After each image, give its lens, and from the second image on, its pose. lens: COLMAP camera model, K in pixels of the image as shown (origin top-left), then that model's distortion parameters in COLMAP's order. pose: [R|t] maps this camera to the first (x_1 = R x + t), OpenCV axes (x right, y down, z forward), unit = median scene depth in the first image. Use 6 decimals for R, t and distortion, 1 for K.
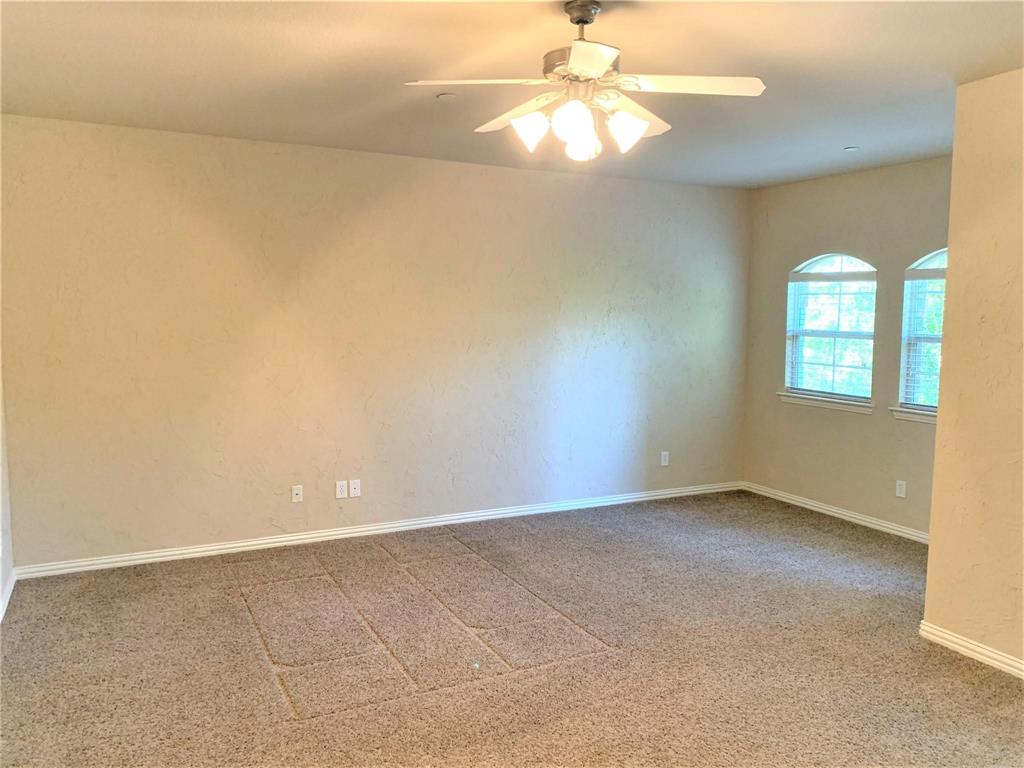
lens RADIAL K [[782.3, 0, 516.9], [0, 782.3, 385.9], [0, 0, 1]] dist [0.044471, -0.059021]
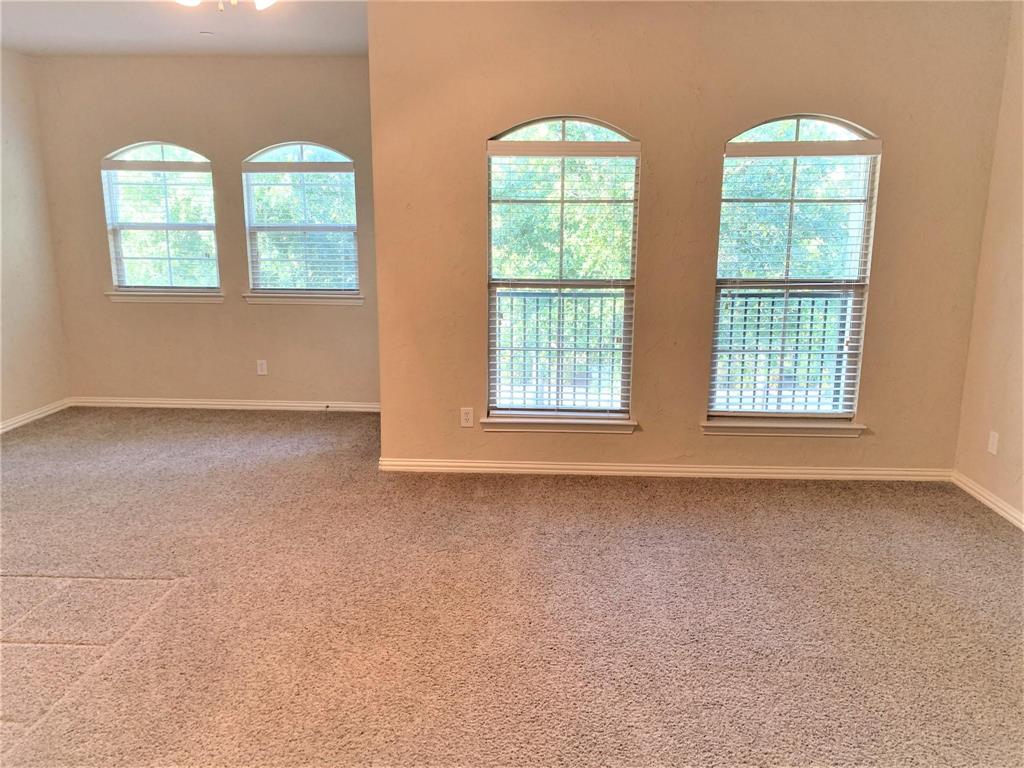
lens RADIAL K [[782.3, 0, 513.5], [0, 782.3, 386.1], [0, 0, 1]] dist [0.044471, -0.059021]
pose [[0.510219, -0.198516, 0.836820, -0.250872], [0.087388, 0.979927, 0.179183, -0.009411], [-0.855593, -0.018295, 0.517325, 0.126380]]
